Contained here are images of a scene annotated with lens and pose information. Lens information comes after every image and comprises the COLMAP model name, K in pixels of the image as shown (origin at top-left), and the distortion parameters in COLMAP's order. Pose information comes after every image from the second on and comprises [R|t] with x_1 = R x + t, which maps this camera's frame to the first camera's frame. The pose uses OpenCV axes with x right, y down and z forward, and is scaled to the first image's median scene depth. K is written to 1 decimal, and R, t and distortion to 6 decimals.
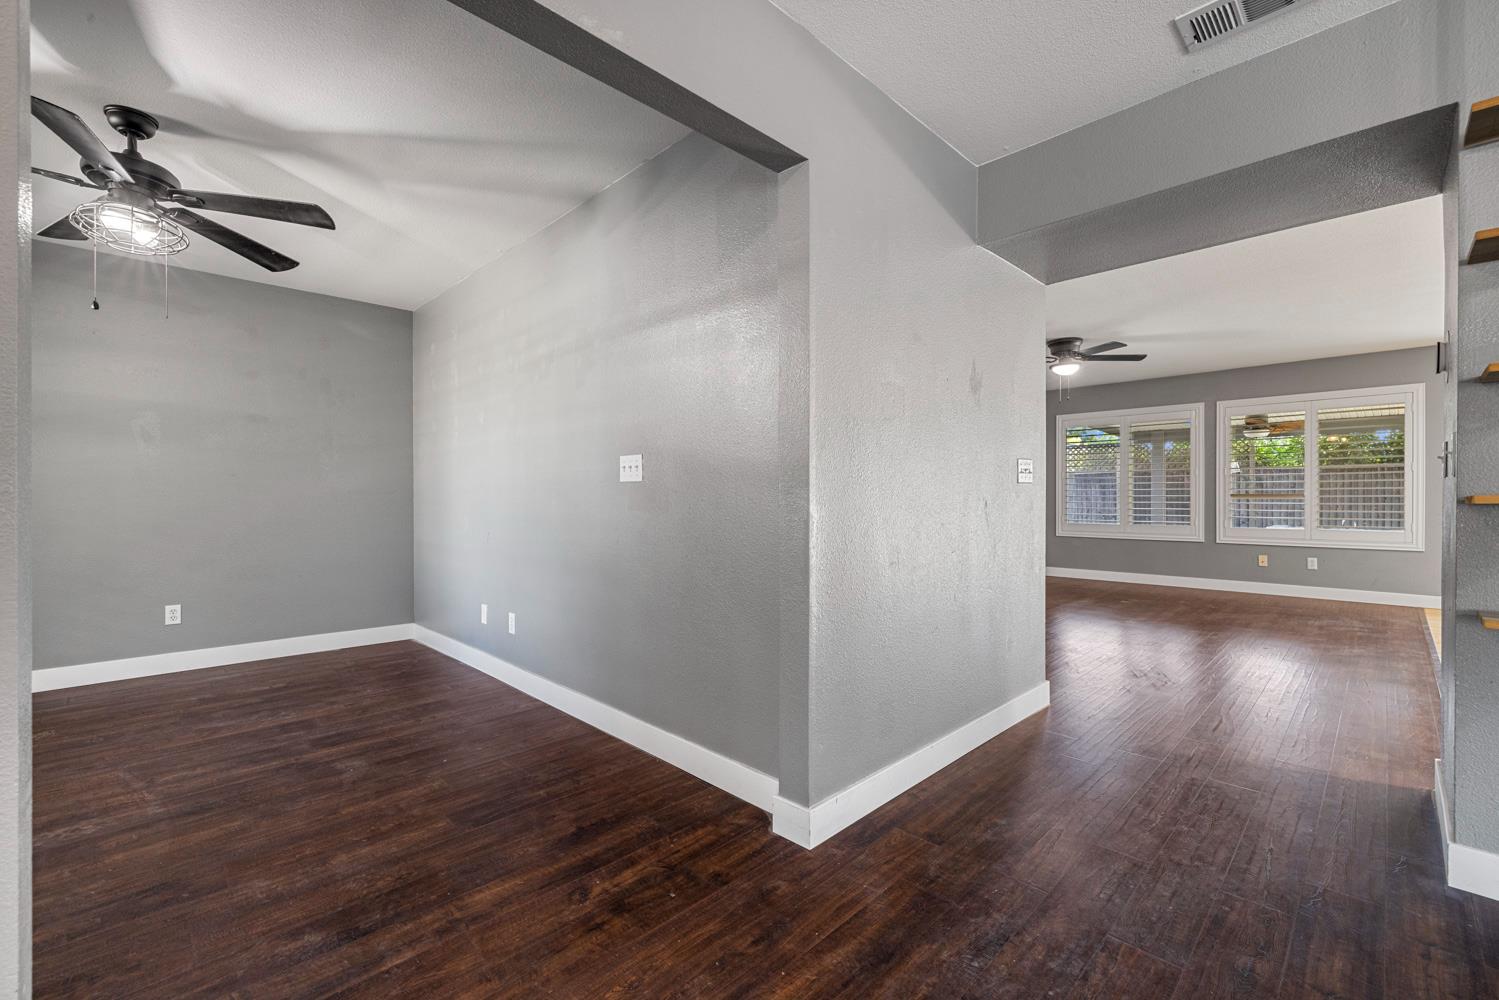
lens RADIAL K [[648.2, 0, 750.2], [0, 648.2, 498.6], [0, 0, 1]] dist [0.008183, -0.001607]
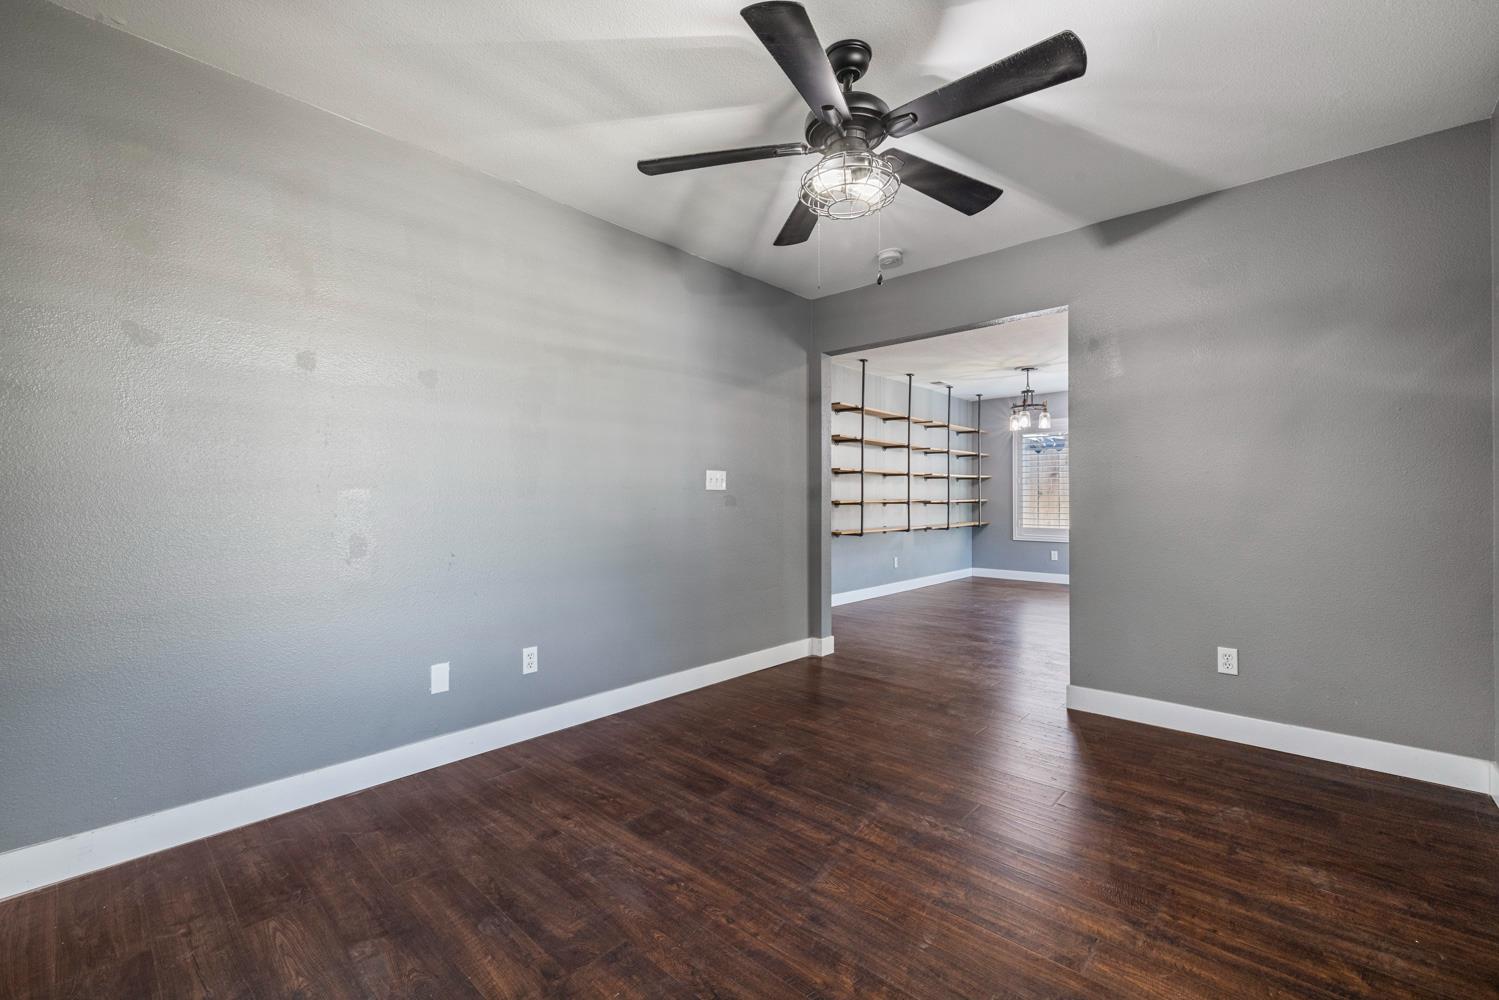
lens RADIAL K [[648.2, 0, 751.2], [0, 648.2, 499.1], [0, 0, 1]] dist [0.008183, -0.001607]
pose [[-0.088359, 0.004825, 0.996077, -1.542560], [-0.003413, 0.999981, -0.005147, -0.001082], [-0.996083, -0.003854, -0.088341, 1.046373]]
